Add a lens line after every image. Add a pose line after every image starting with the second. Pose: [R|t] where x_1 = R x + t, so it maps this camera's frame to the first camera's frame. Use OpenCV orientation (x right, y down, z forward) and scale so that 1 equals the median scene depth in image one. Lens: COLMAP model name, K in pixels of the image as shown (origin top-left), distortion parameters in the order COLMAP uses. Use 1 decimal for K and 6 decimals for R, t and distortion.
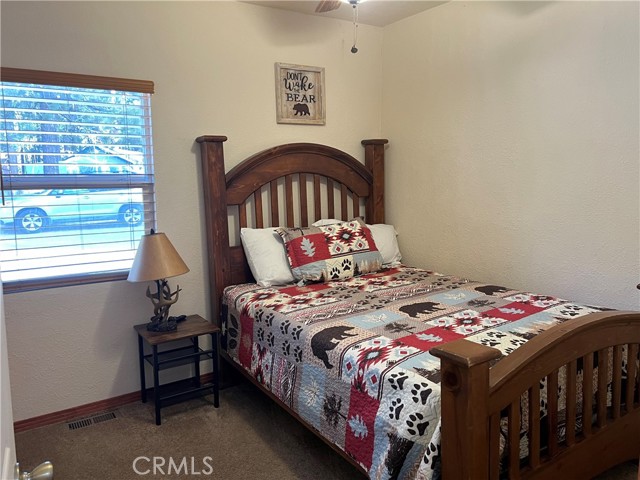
lens RADIAL K [[478.5, 0, 320.5], [0, 478.5, 237.3], [0, 0, 1]] dist [0.073570, -0.085833]
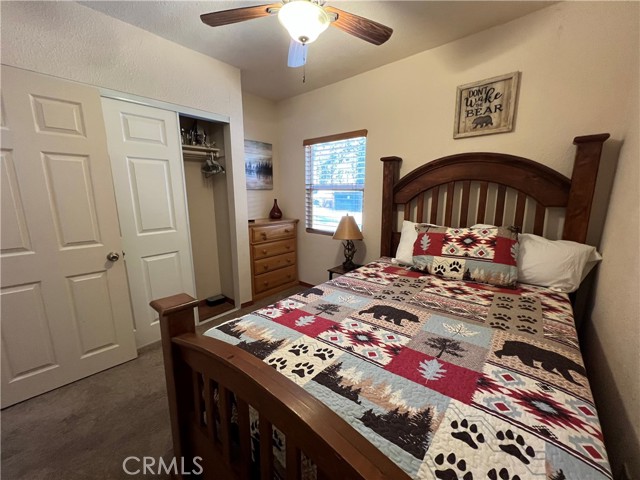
lens RADIAL K [[256.6, 0, 315.7], [0, 256.6, 240.1], [0, 0, 1]] dist [-0.000651, -0.000421]
pose [[0.275065, 0.193408, -0.941771, 0.521120], [-0.128907, 0.978131, 0.163225, -0.056334], [0.952745, 0.076504, 0.293981, 0.559386]]
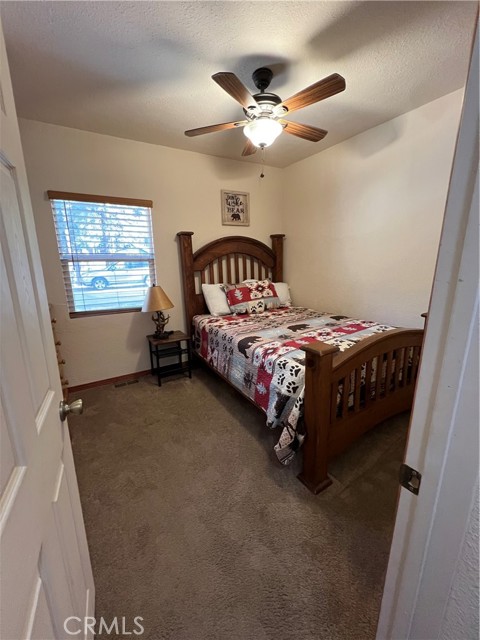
lens RADIAL K [[255.3, 0, 240.8], [0, 255.3, 319.7], [0, 0, 1]] dist [0.002764, -0.000821]
pose [[0.999064, 0.008264, -0.042466, 0.024117], [-0.004004, 0.995036, 0.099439, 0.019823], [0.043077, -0.099176, 0.994137, 0.030952]]
